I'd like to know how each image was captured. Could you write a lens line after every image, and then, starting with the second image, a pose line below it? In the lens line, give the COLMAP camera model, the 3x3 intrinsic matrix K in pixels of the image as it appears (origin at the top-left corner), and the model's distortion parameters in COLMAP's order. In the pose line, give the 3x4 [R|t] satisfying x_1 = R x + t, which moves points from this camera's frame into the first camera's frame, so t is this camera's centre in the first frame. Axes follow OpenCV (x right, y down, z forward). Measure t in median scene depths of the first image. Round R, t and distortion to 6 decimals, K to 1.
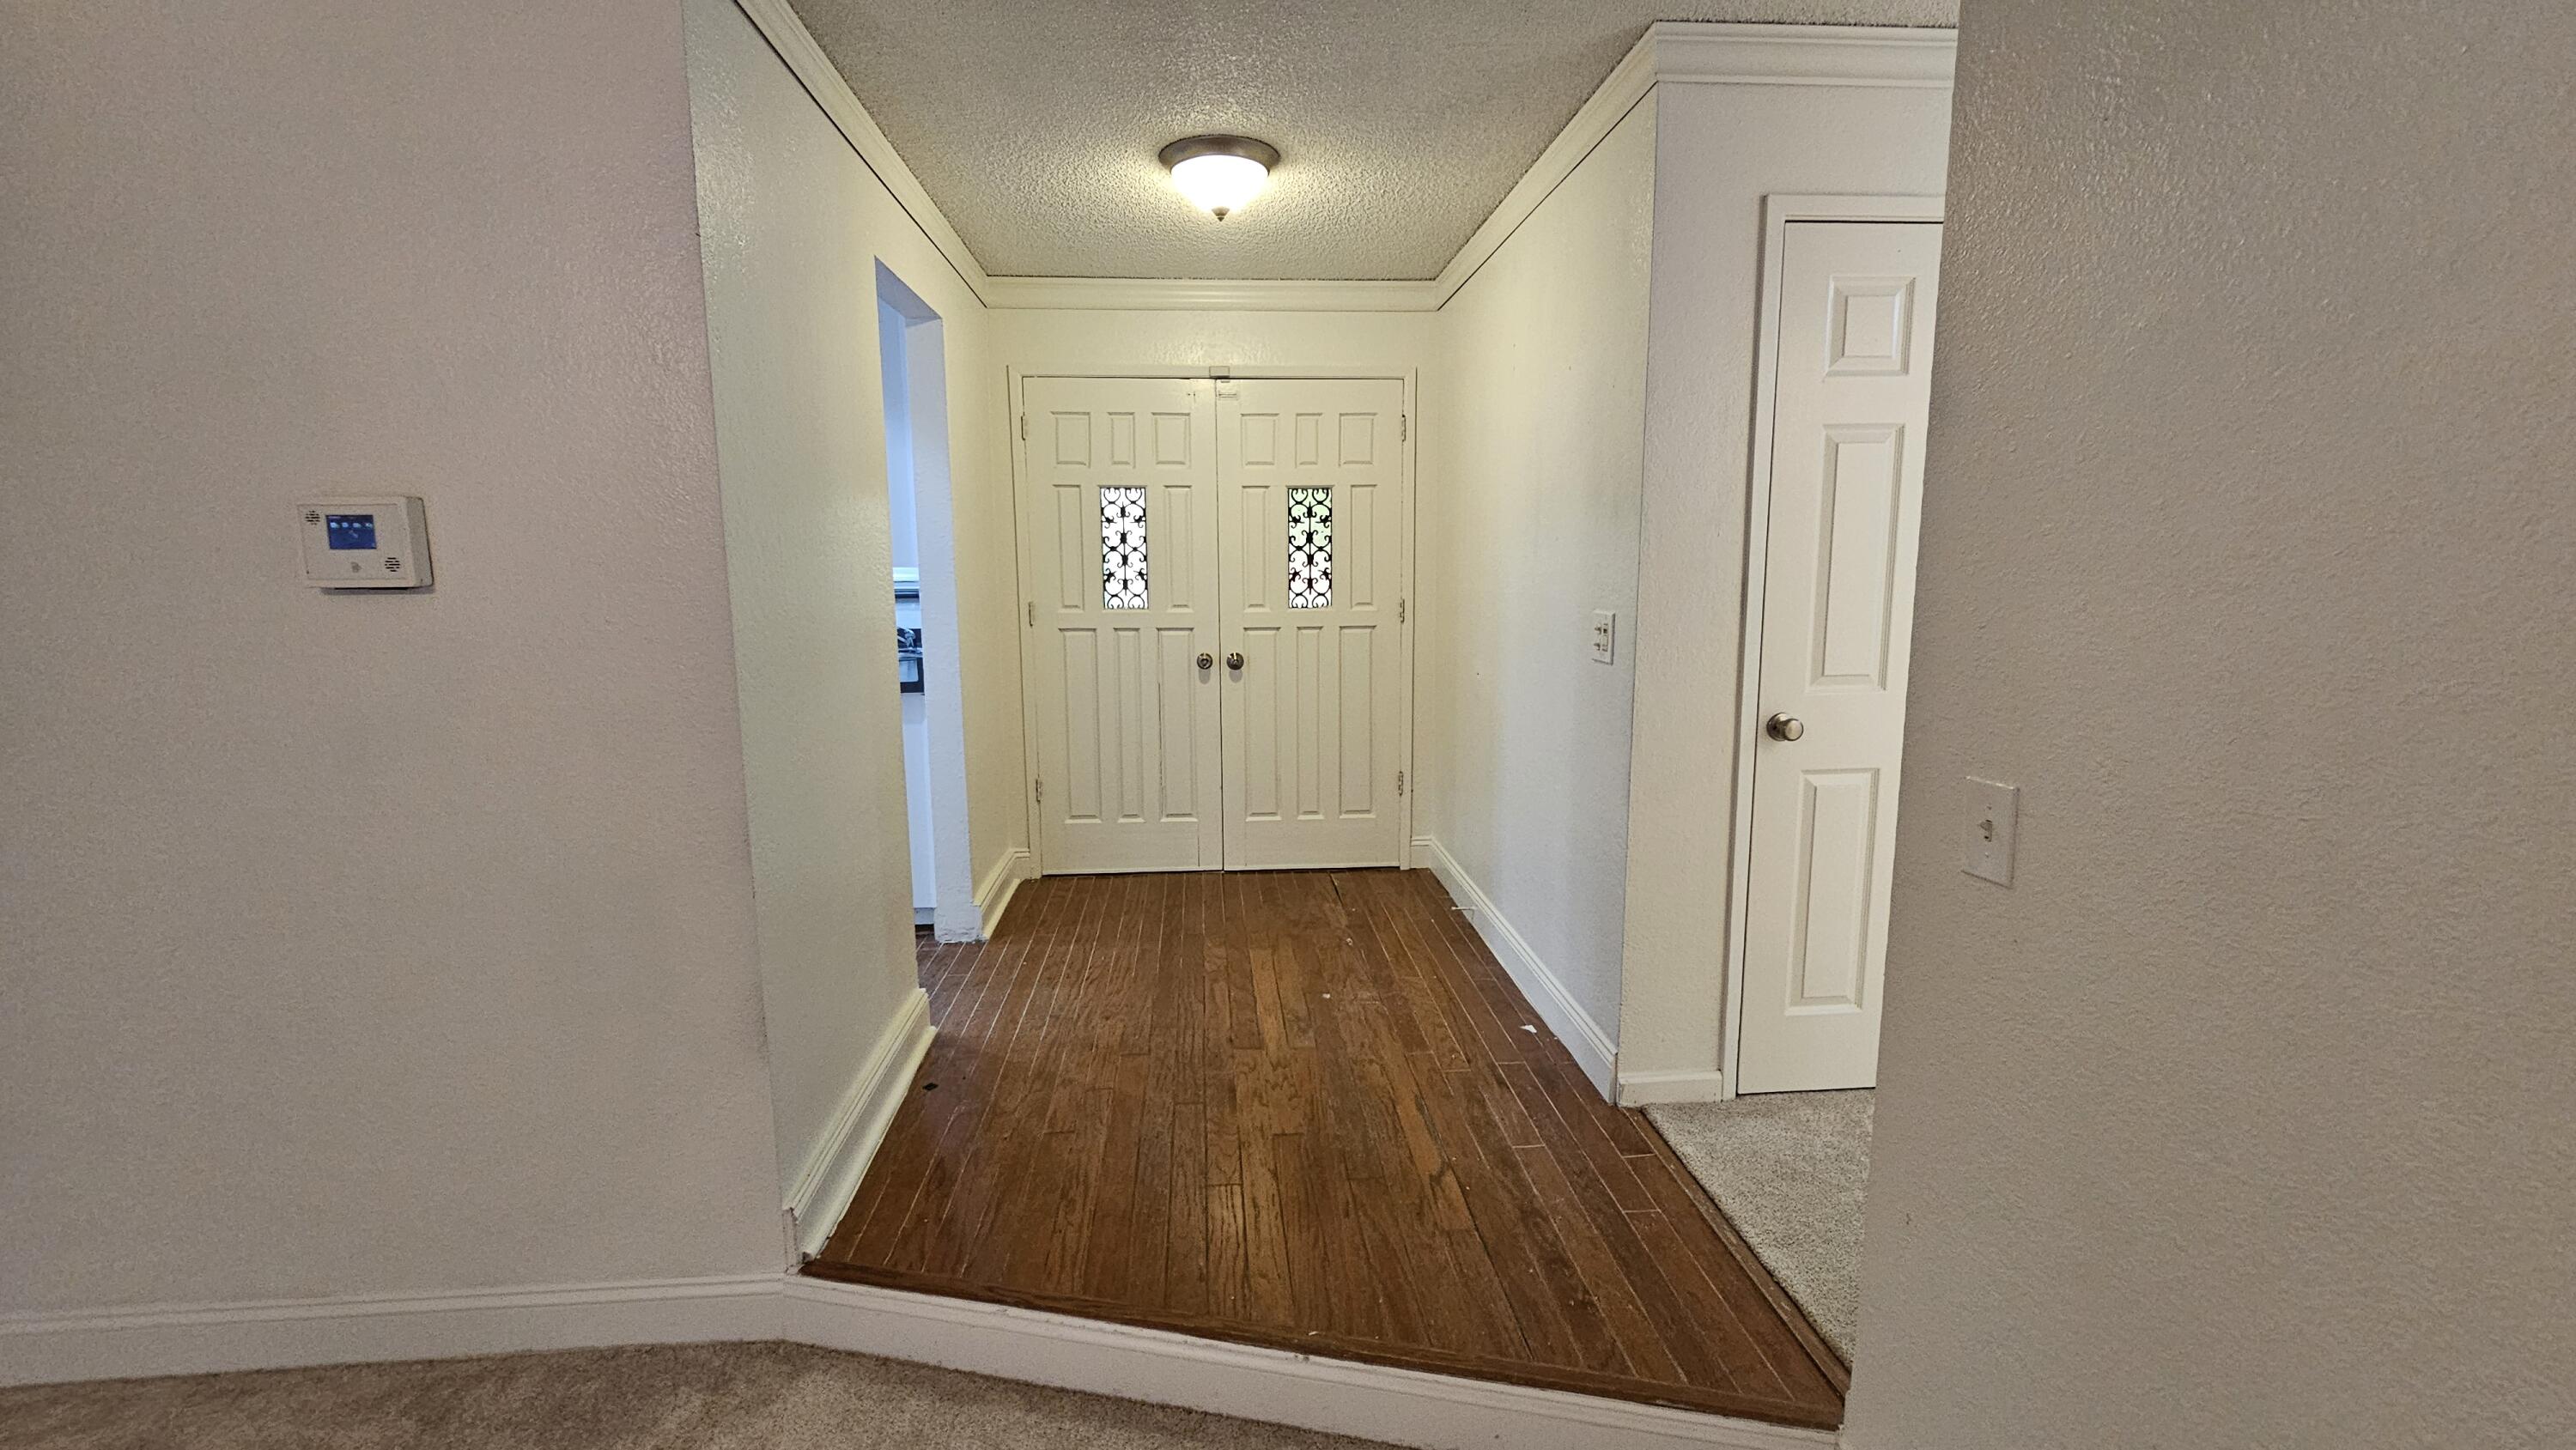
lens RADIAL K [[1057.1, 0, 1282.7], [0, 1057.1, 721.0], [0, 0, 1]] dist [-0.000117, 0.000633]
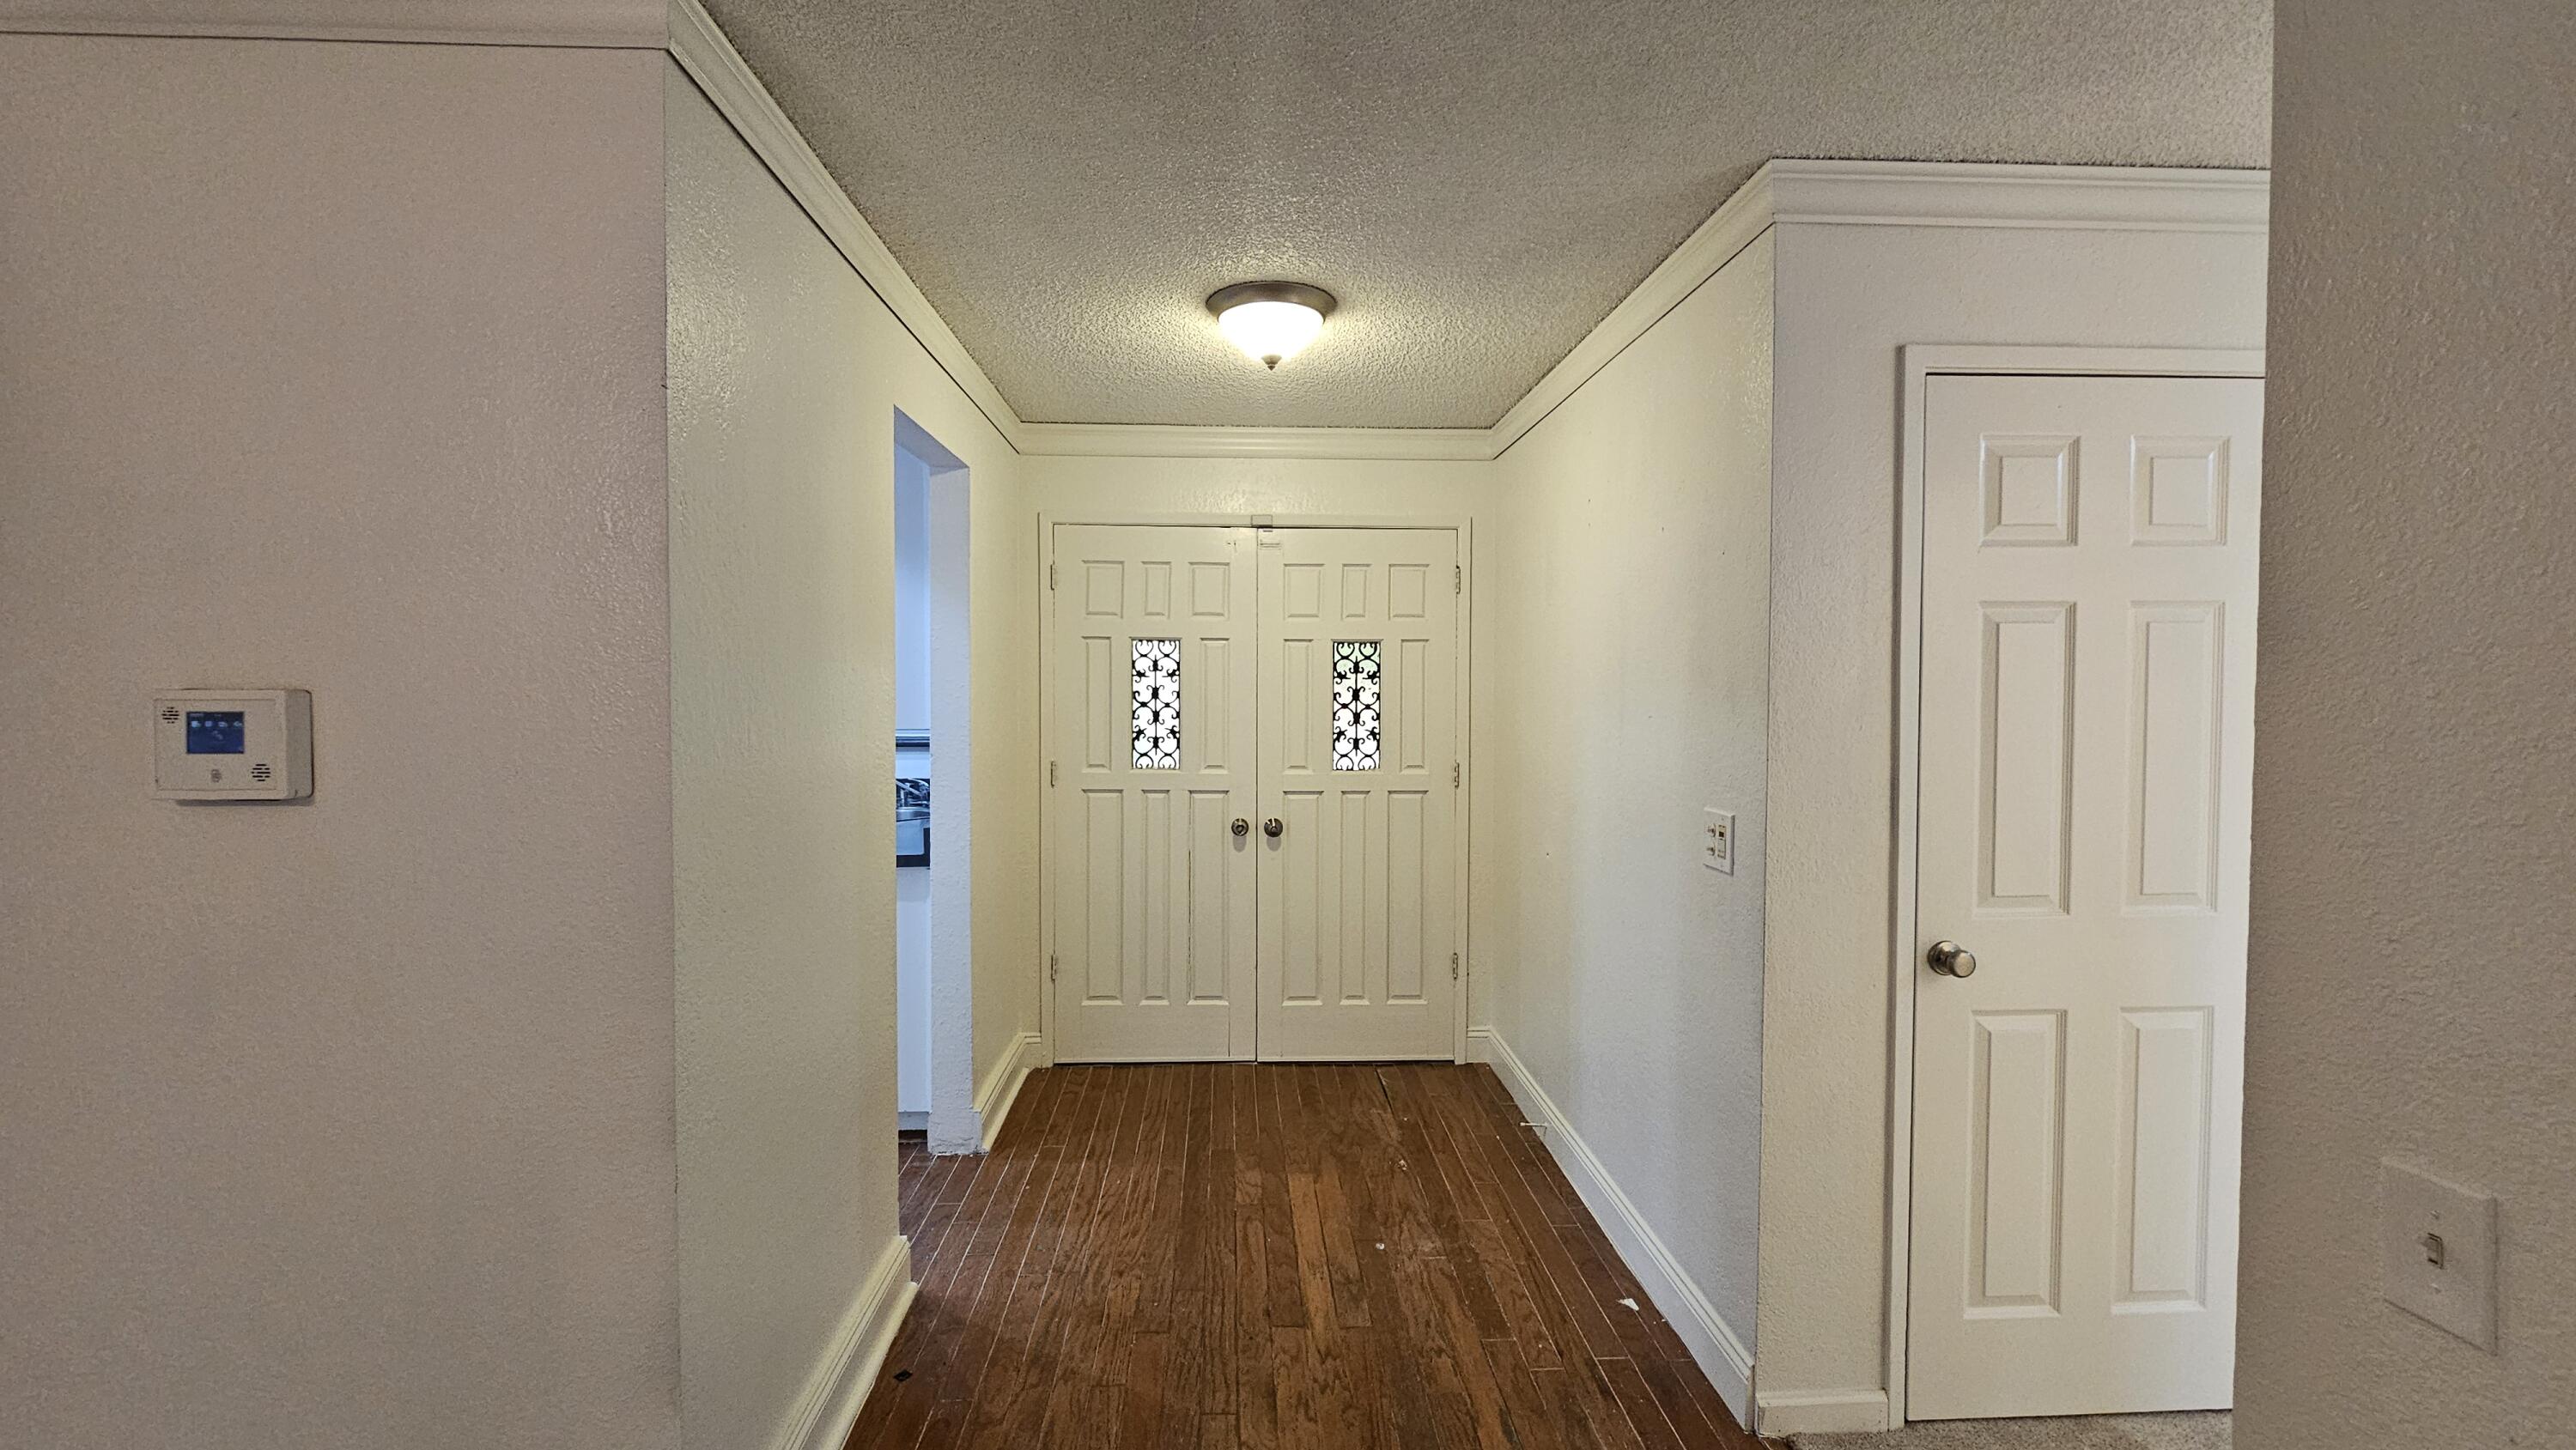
lens RADIAL K [[1057.1, 0, 1286.4], [0, 1057.1, 719.7], [0, 0, 1]] dist [-0.000117, 0.000633]
pose [[0.999694, 0.011144, -0.022099, -0.023827], [-0.013673, 0.992944, -0.117790, -0.067837], [0.020631, 0.118057, 0.992793, 0.134081]]
